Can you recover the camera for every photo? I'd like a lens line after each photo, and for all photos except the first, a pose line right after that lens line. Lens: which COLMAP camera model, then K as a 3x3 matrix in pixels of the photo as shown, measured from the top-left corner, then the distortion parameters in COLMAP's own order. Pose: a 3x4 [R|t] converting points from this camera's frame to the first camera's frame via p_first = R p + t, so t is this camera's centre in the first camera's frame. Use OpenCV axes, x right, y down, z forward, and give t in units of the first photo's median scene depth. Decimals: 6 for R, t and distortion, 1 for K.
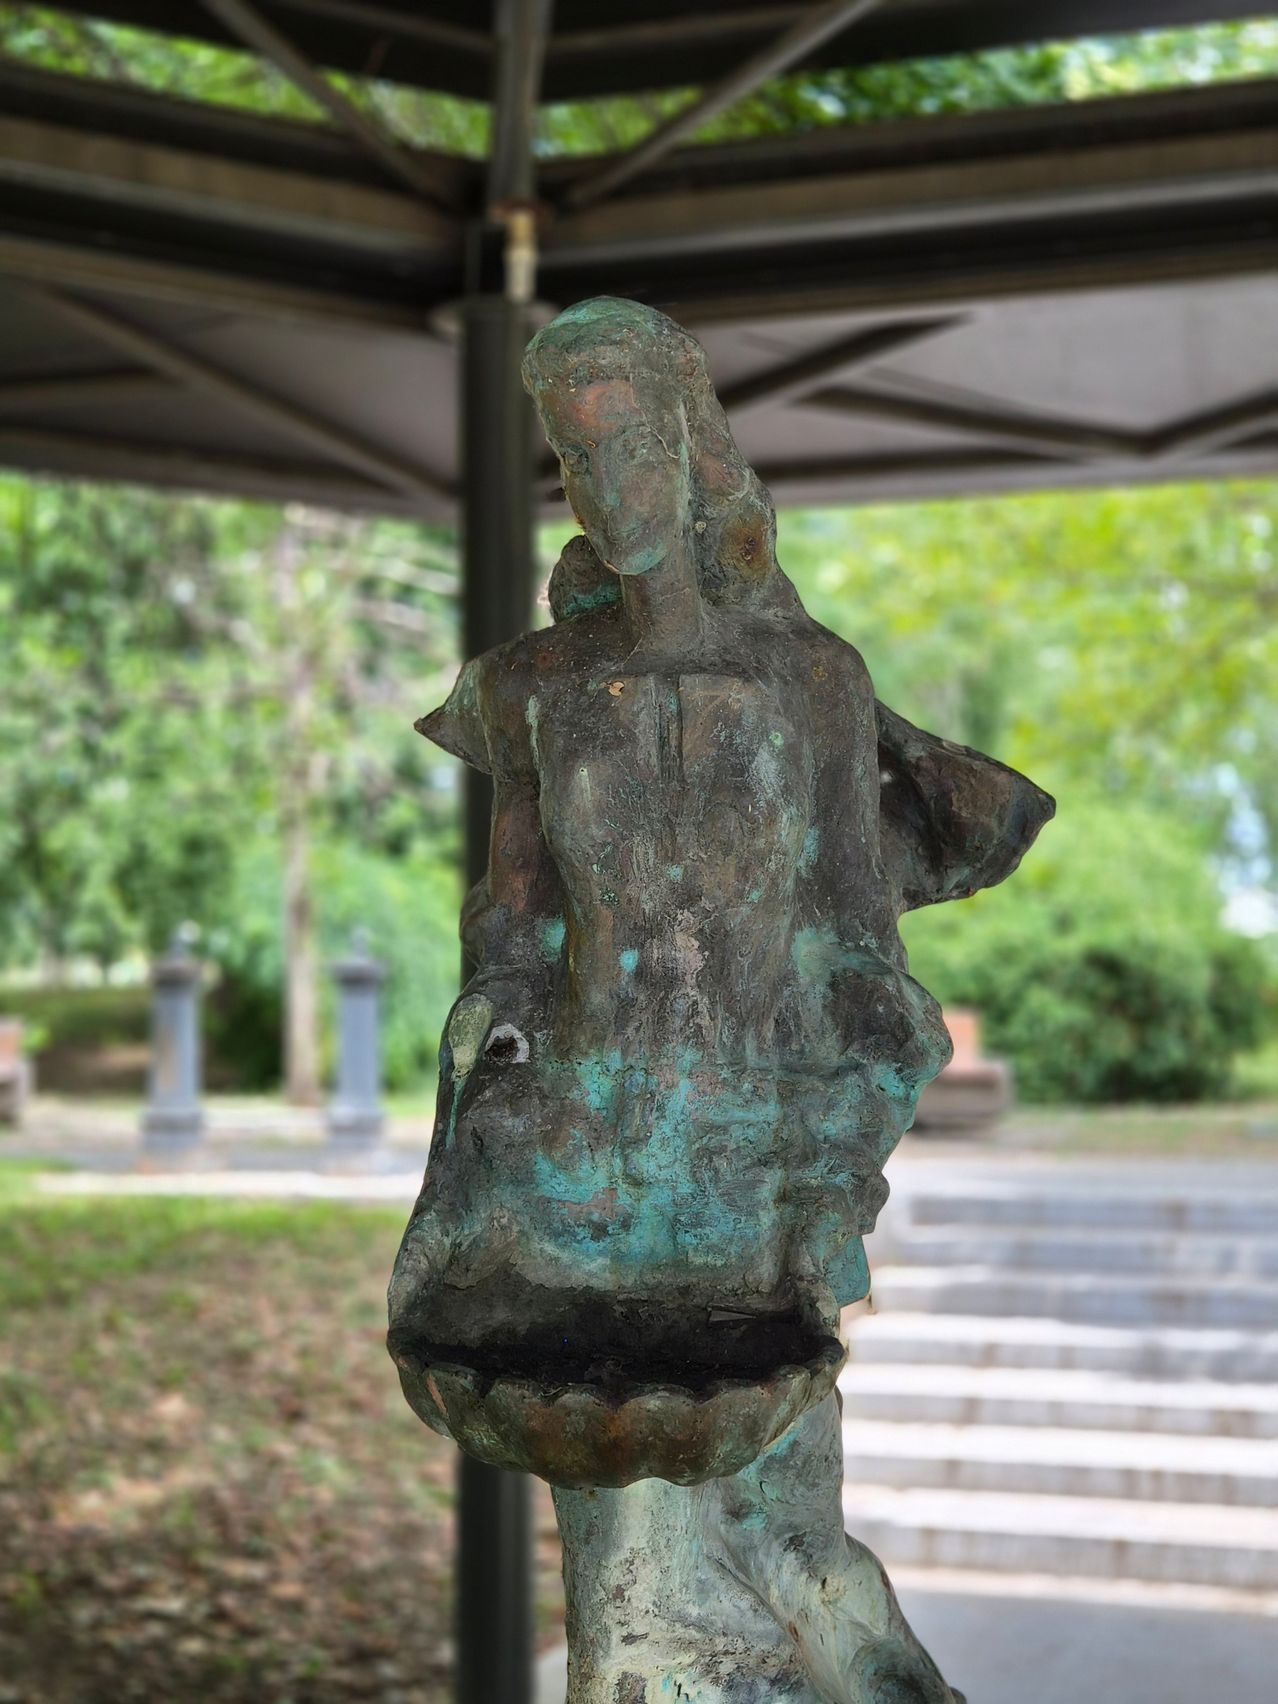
lens RADIAL K [[2316.5, 0, 644.6], [0, 2316.5, 820.3], [0, 0, 1]] dist [0.084850, -0.104939]
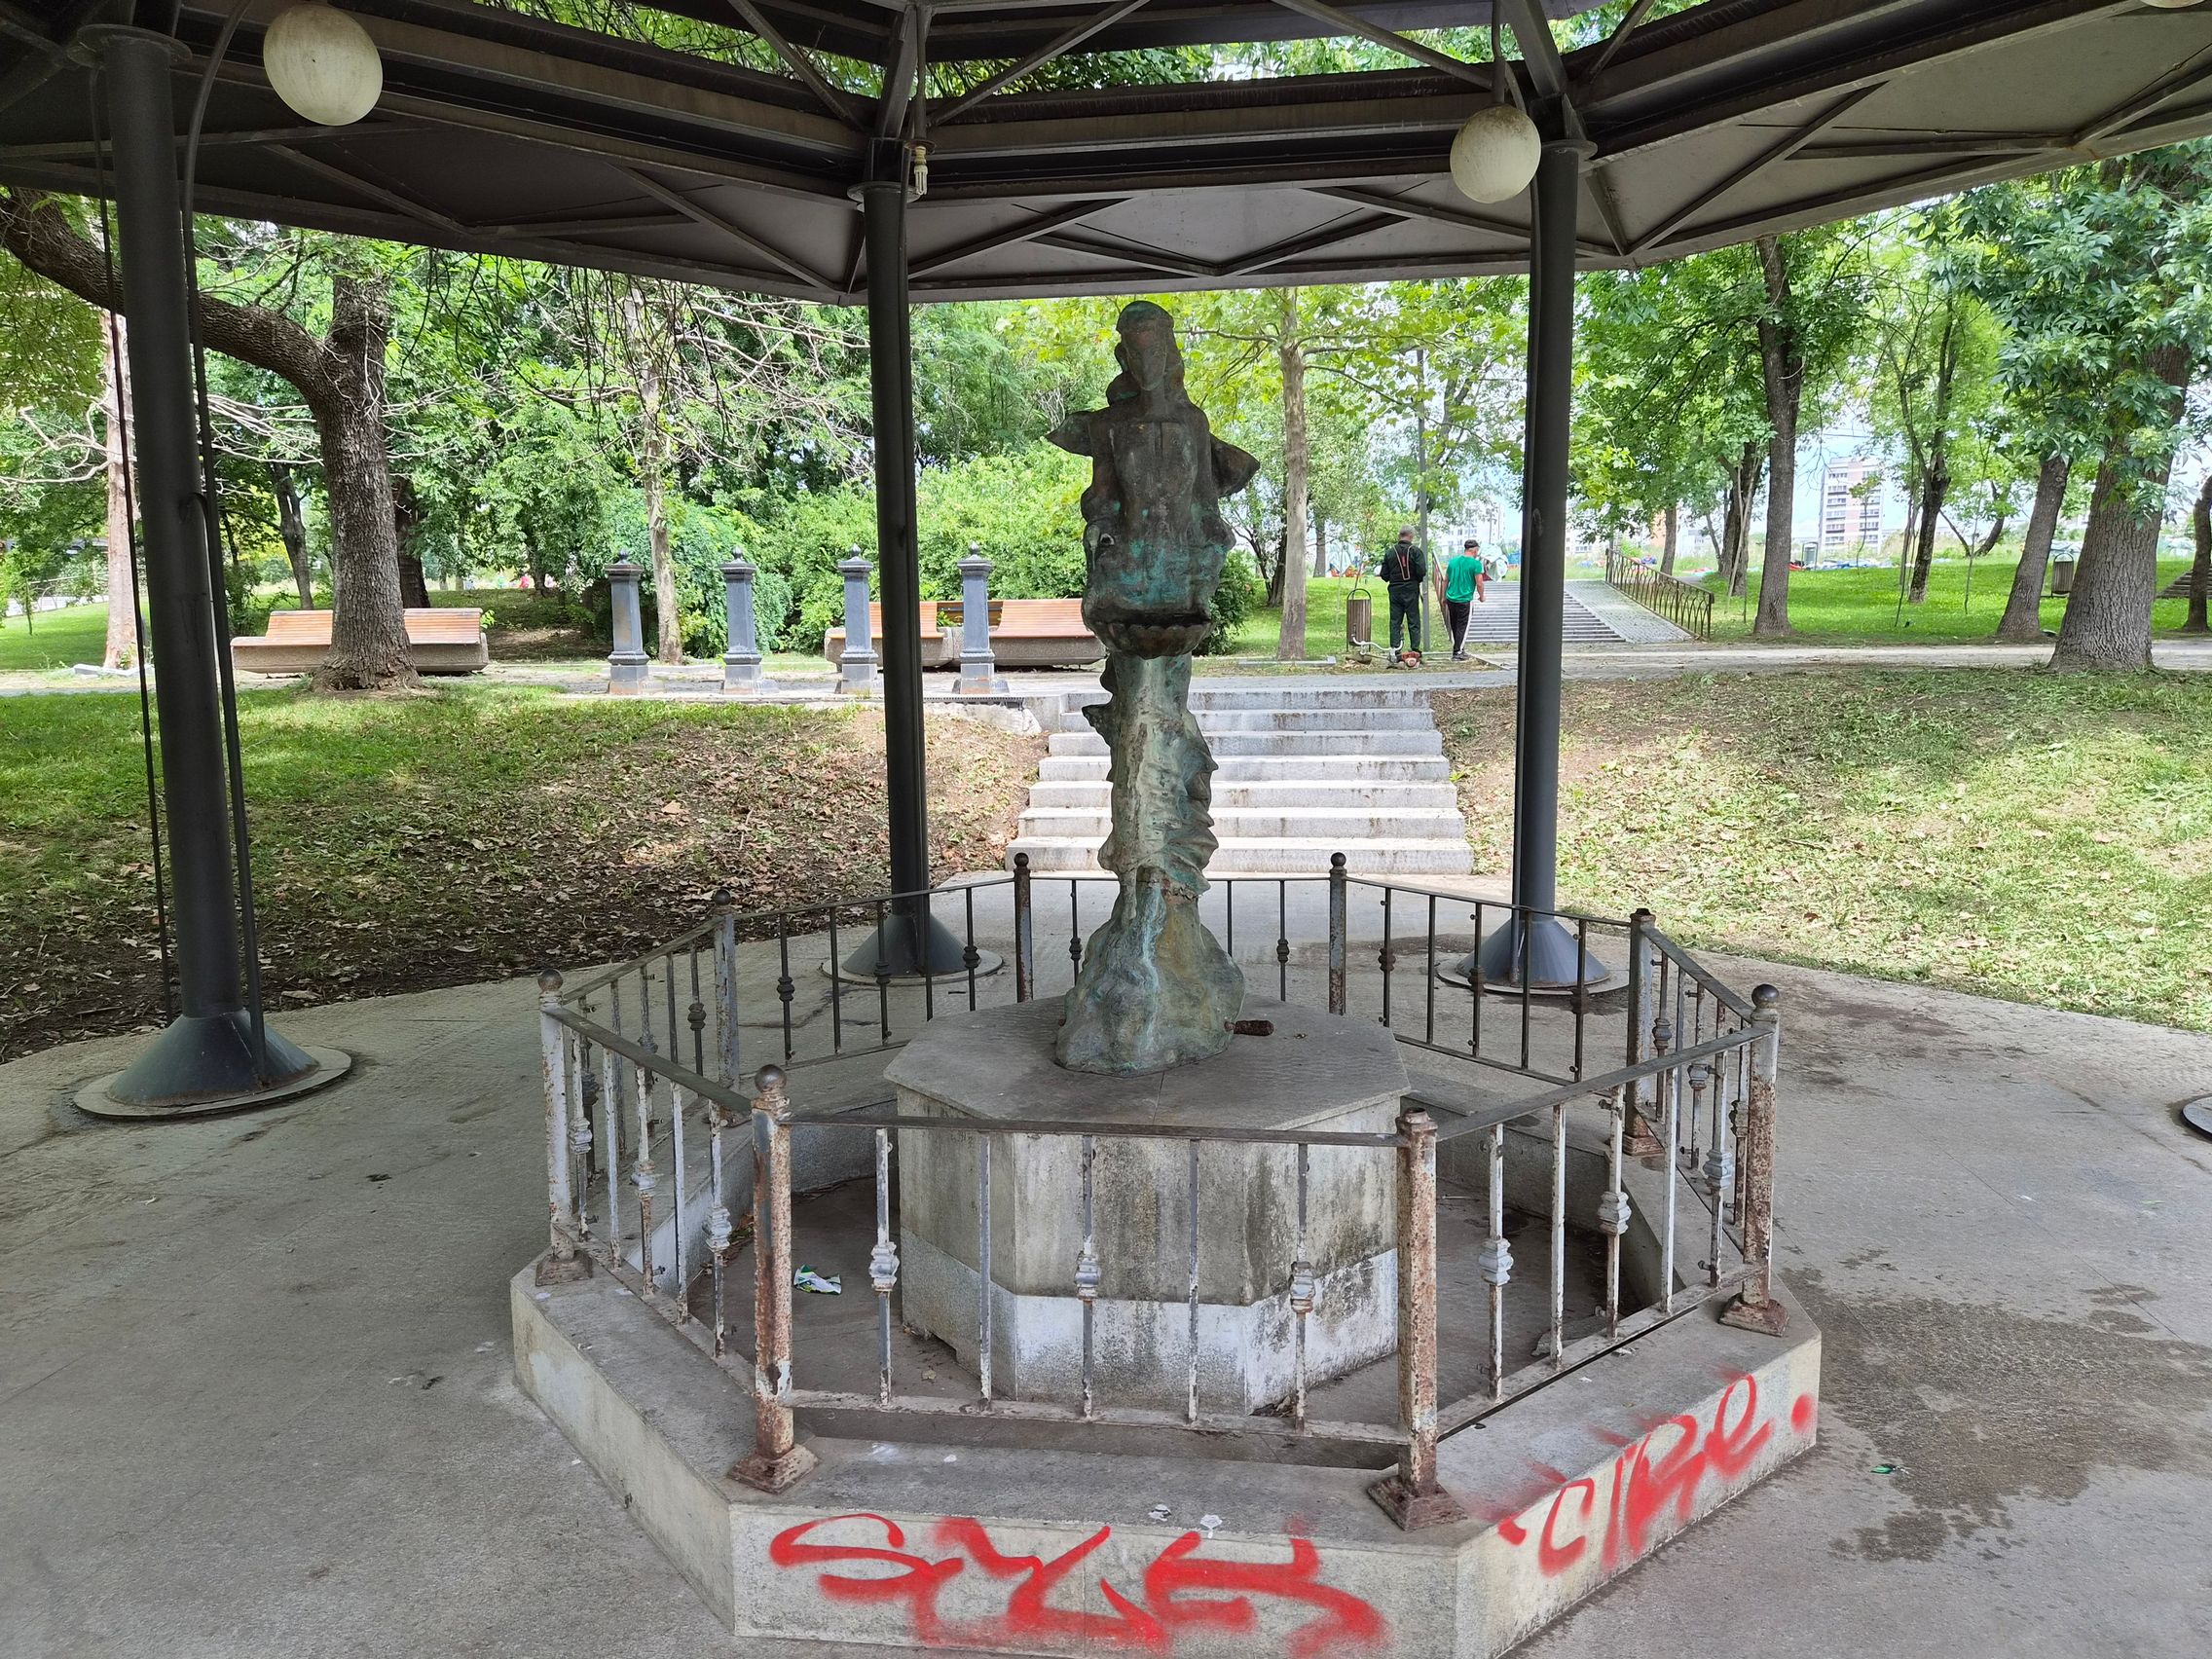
lens RADIAL K [[1490.6, 0, 1064.3], [0, 1490.6, 829.8], [0, 0, 1]] dist [0.096365, -0.096989]
pose [[0.989255, -0.031653, 0.142733, -0.094579], [-0.001377, 0.974222, 0.225588, 0.004108], [-0.146194, -0.223361, 0.963710, -0.246409]]
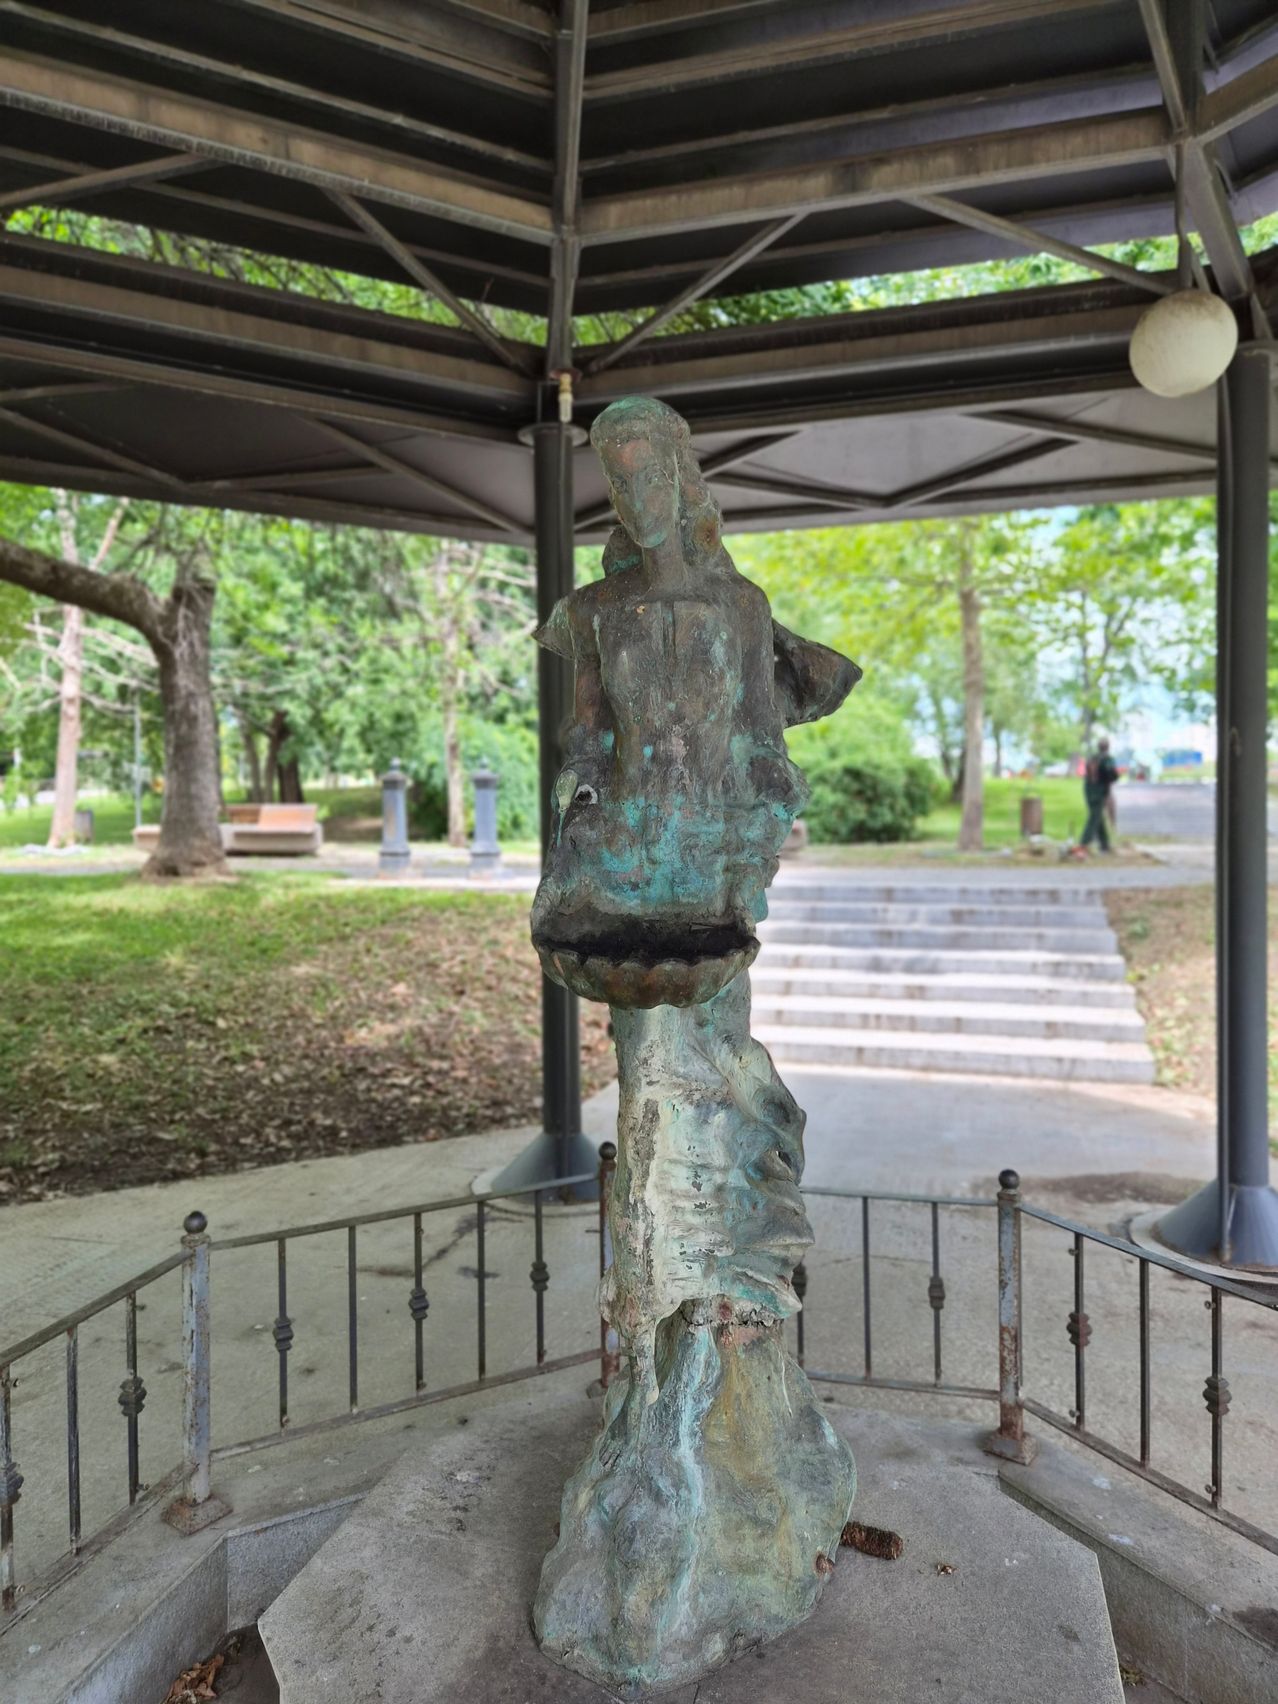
lens RADIAL K [[1148.3, 0, 627.8], [0, 1148.3, 847.1], [0, 0, 1]] dist [0.096365, -0.096989]
pose [[0.999970, -0.006978, 0.003423, -0.005967], [0.006505, 0.992404, 0.122853, 0.004615], [-0.004254, -0.122827, 0.992419, 0.005444]]
